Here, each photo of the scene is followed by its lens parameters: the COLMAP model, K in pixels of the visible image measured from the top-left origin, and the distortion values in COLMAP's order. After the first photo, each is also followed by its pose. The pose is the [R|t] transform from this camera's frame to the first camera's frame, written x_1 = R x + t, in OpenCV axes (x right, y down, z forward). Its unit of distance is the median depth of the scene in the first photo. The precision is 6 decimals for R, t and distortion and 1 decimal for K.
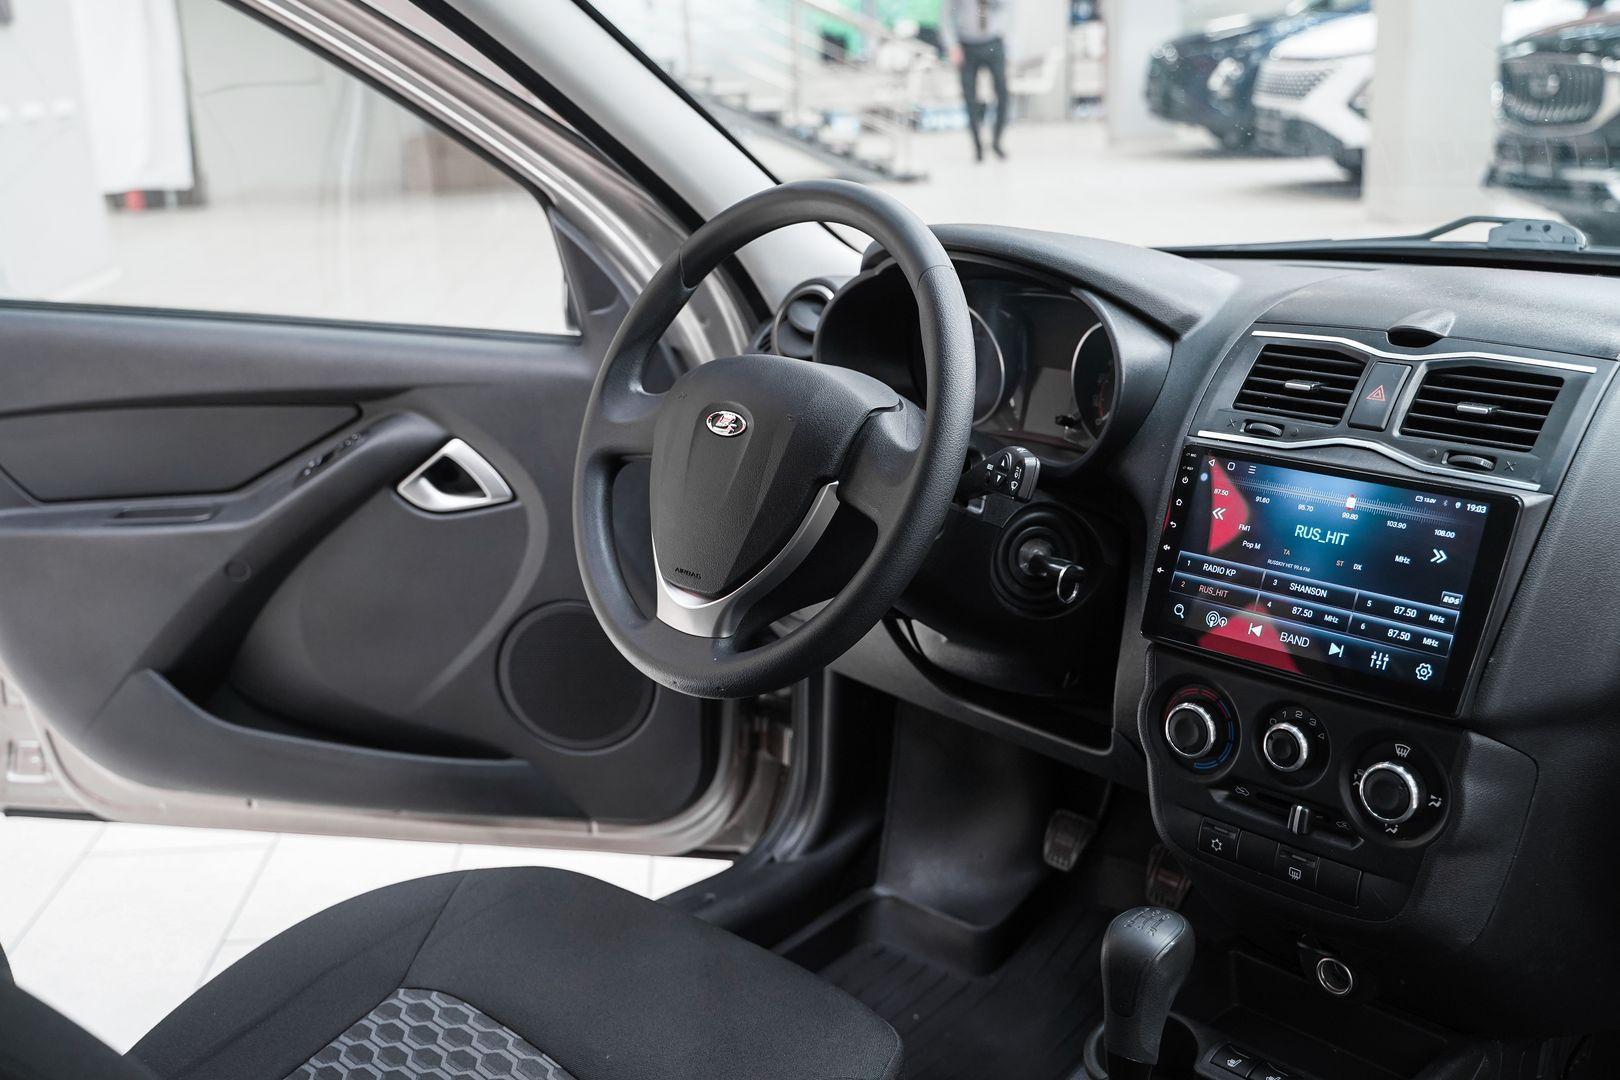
lens RADIAL K [[1703.6, 0, 776.4], [0, 1703.6, 501.9], [0, 0, 1]] dist [-0.076025, 0.142118]
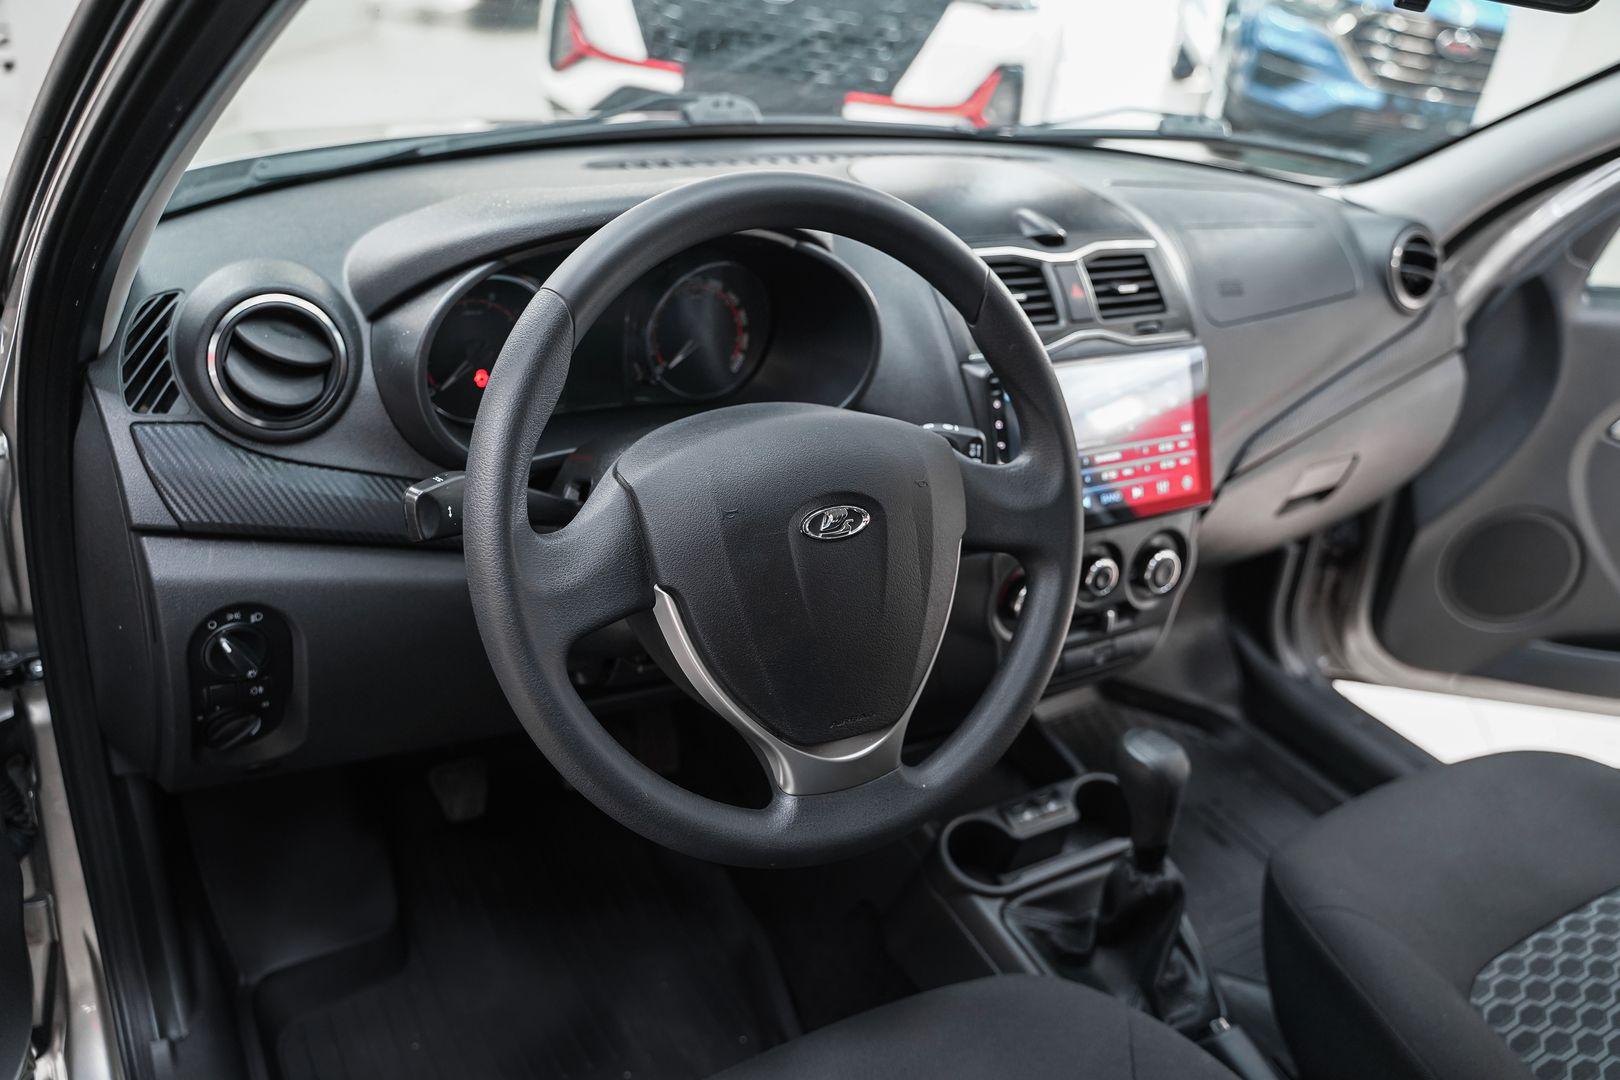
lens RADIAL K [[1321.3, 0, 810.0], [0, 1321.3, 540.0], [0, 0, 1]] dist [-0.104862, 0.071717]
pose [[0.194513, -0.403740, 0.893957, -0.574662], [0.143957, 0.913246, 0.381128, -0.270782], [-0.970279, 0.054557, 0.235760, 0.894629]]
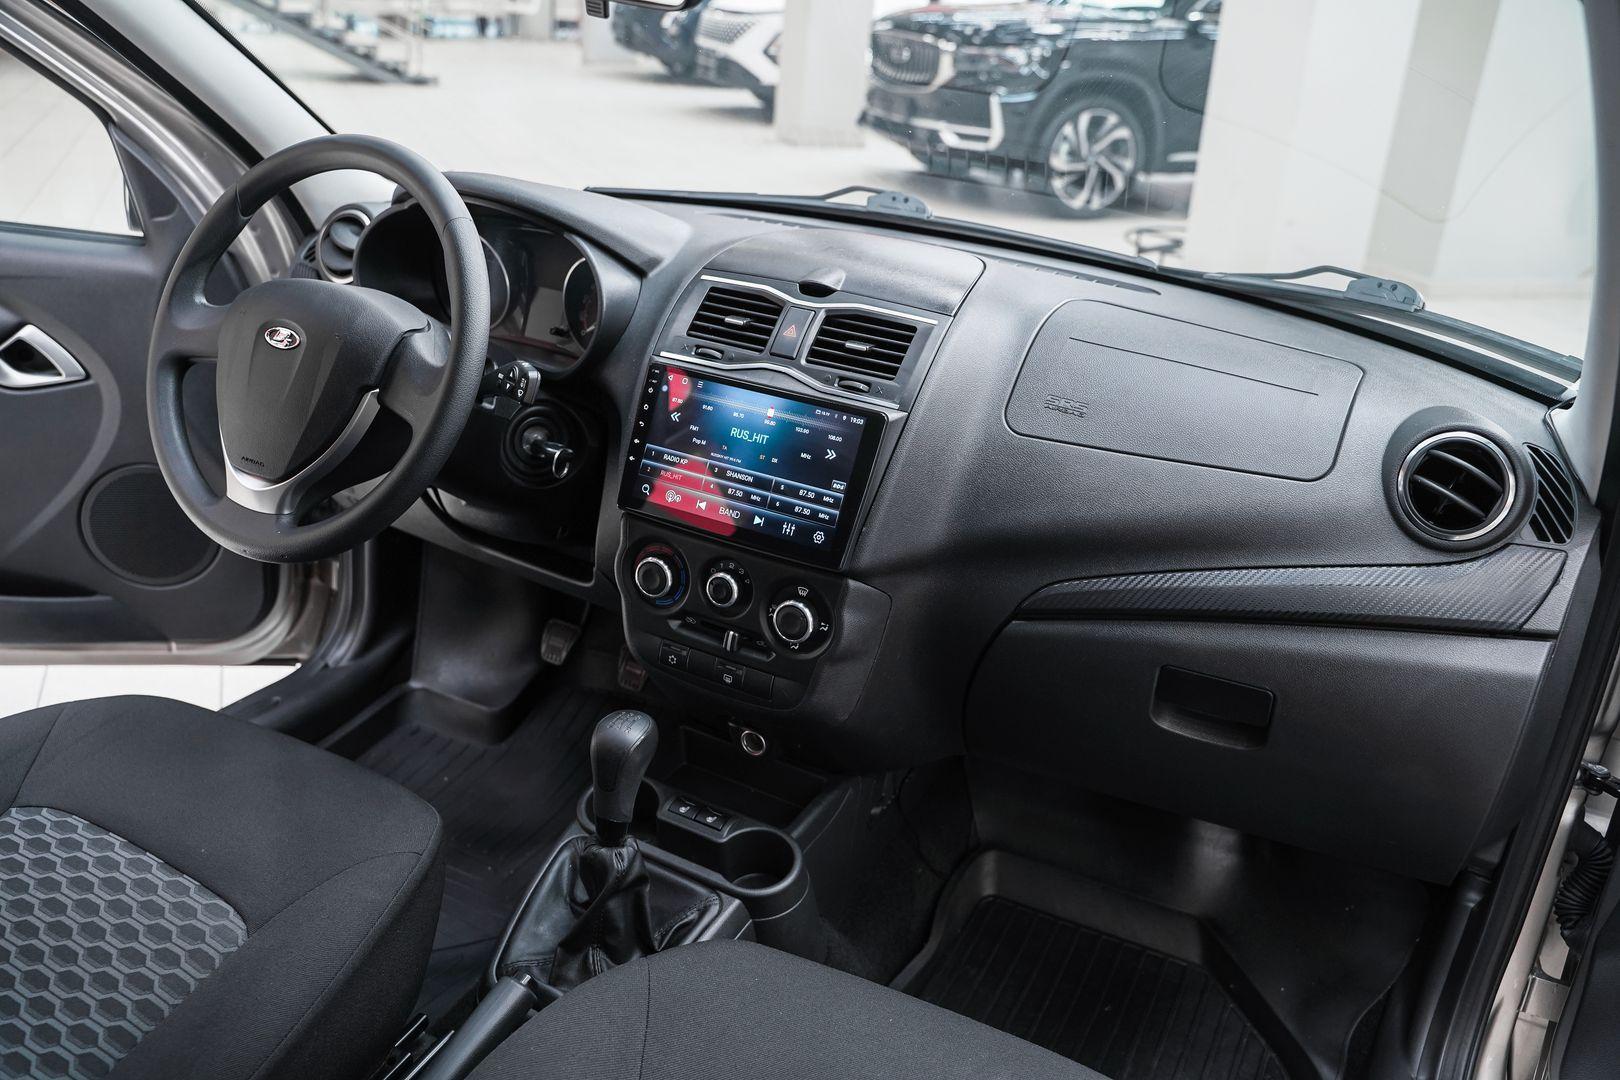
lens RADIAL K [[1309.2, 0, 810.0], [0, 1309.2, 540.0], [0, 0, 1]] dist [-0.115754, 0.085508]
pose [[0.933278, -0.030606, 0.357849, -0.010617], [-0.023707, 0.988940, 0.146408, -0.047847], [-0.358372, -0.145123, 0.922230, 0.000075]]
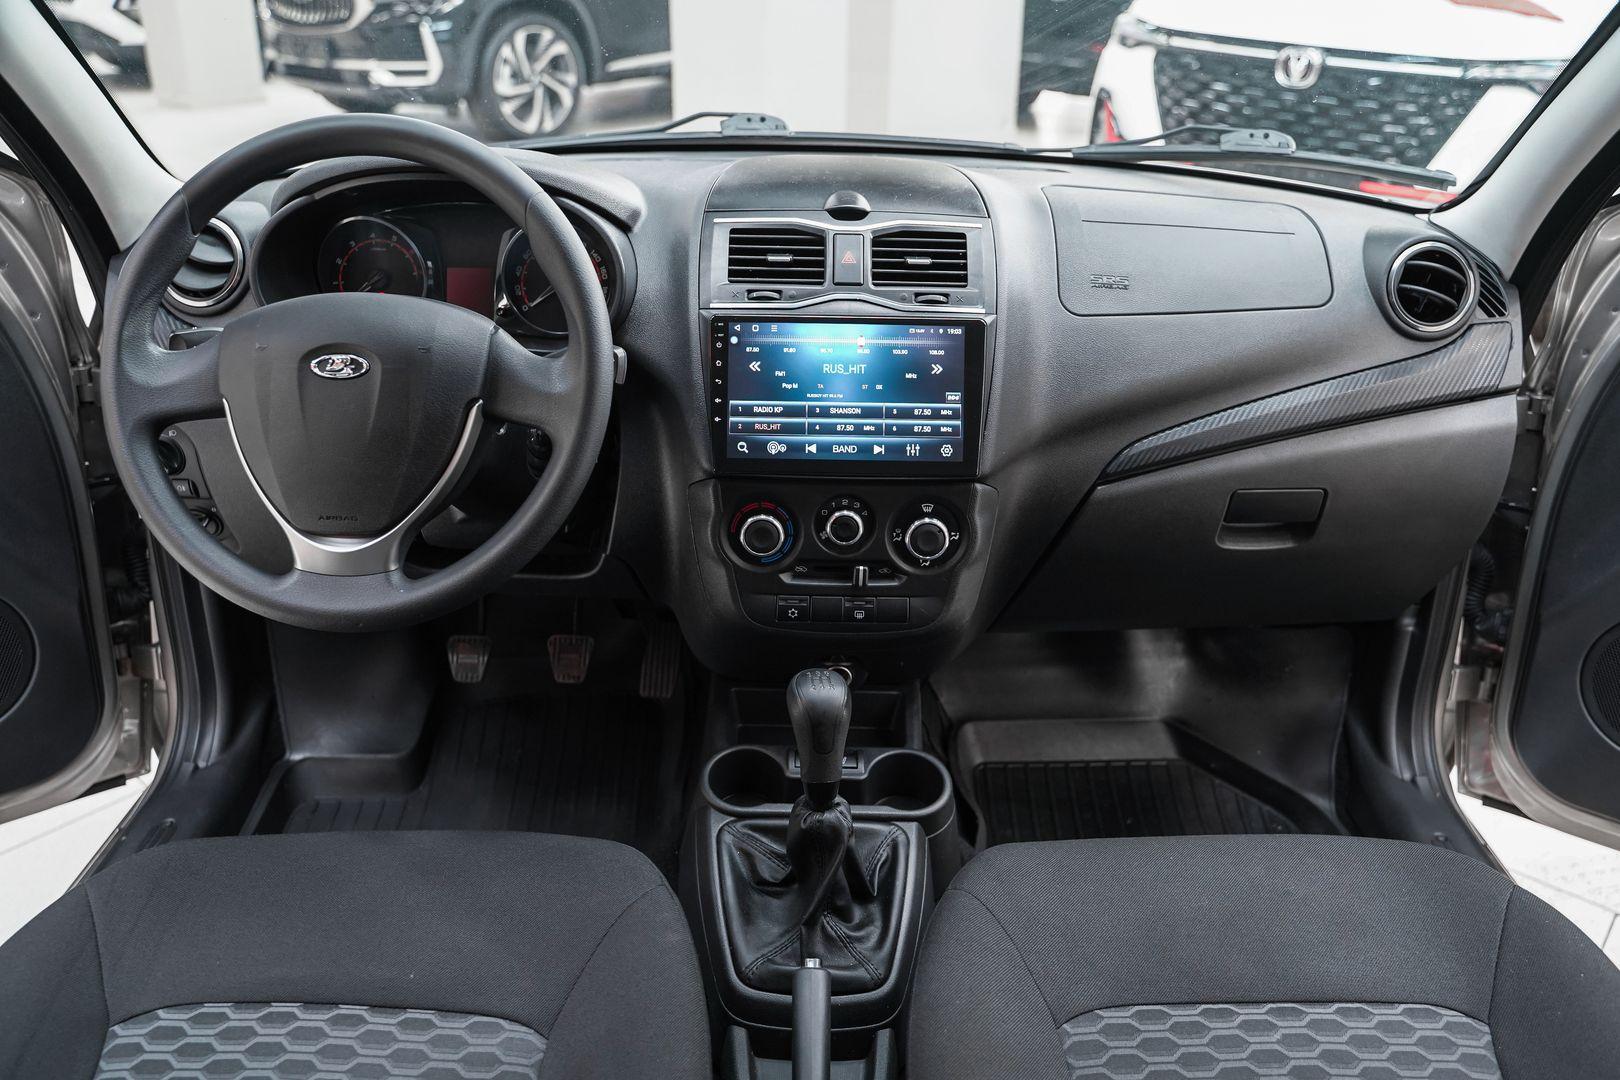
lens RADIAL K [[1321.3, 0, 810.0], [0, 1321.3, 540.0], [0, 0, 1]] dist [-0.104862, 0.071717]
pose [[0.671800, -0.265444, 0.691538, -0.415424], [0.148254, 0.962879, 0.225574, -0.081634], [-0.725745, -0.049017, 0.686215, 0.266823]]
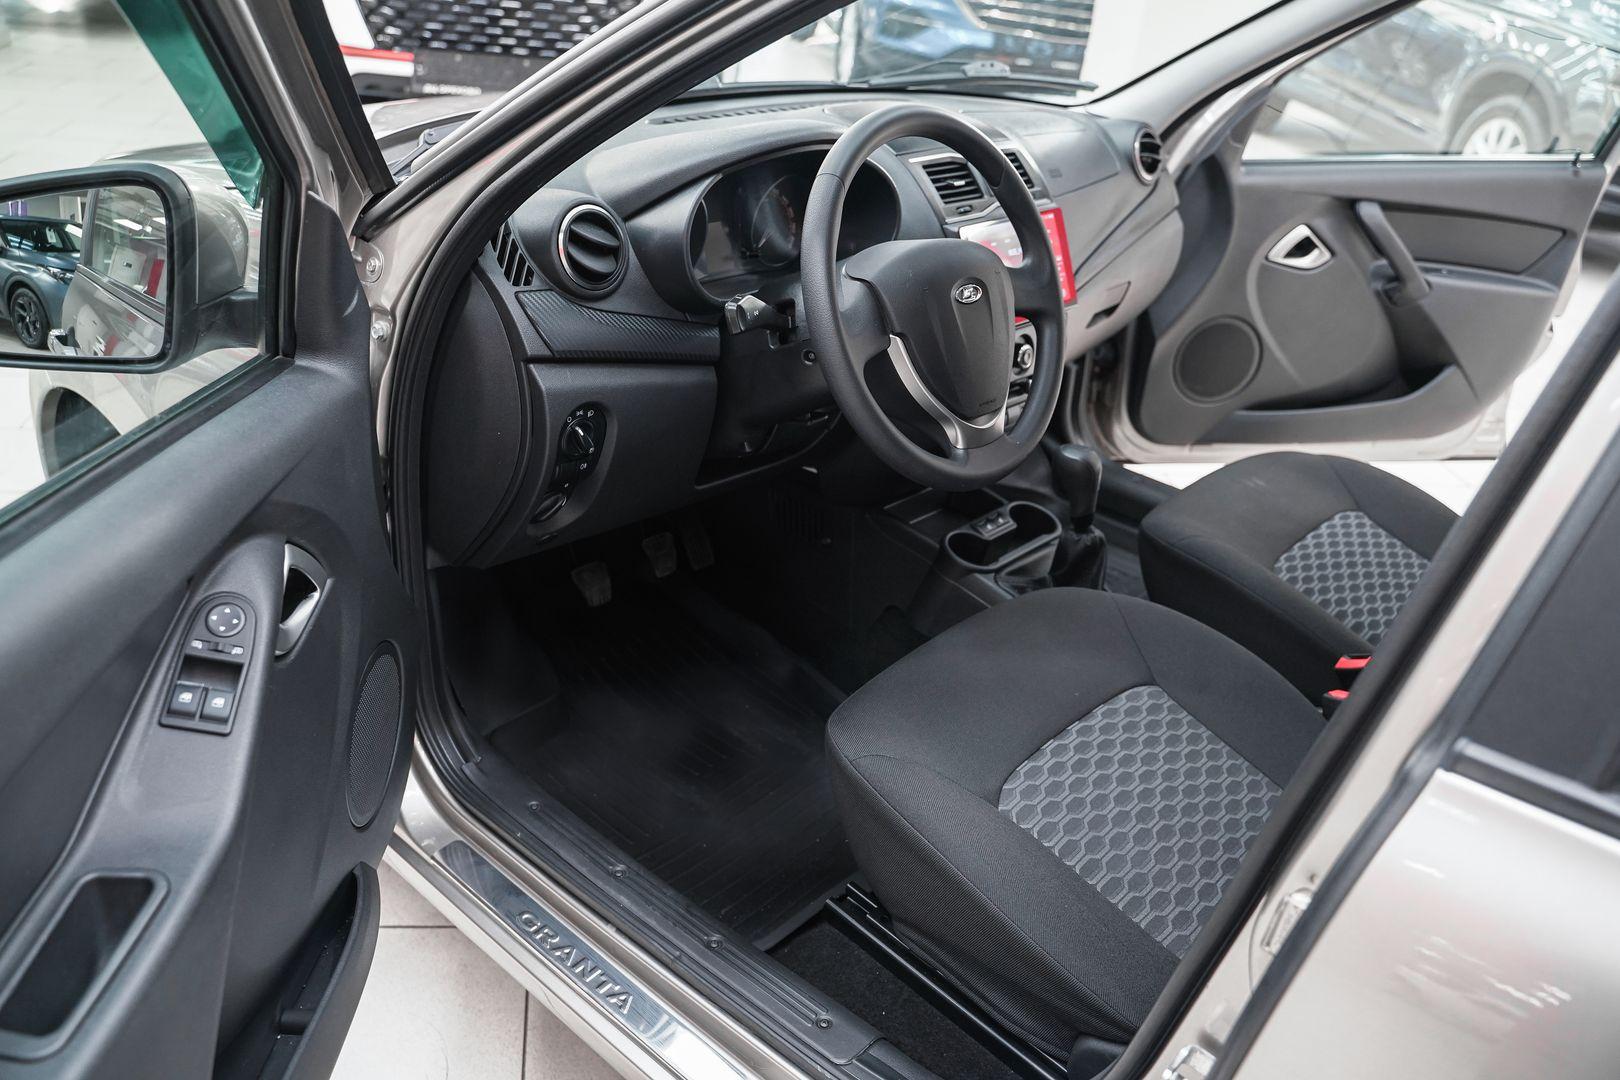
lens RADIAL K [[1309.2, 0, 810.0], [0, 1309.2, 540.0], [0, 0, 1]] dist [-0.115754, 0.085508]
pose [[-0.104130, -0.435385, 0.894202, -1.071817], [0.174087, 0.877230, 0.447394, -0.374131], [-0.979209, 0.202256, -0.015551, 1.210707]]
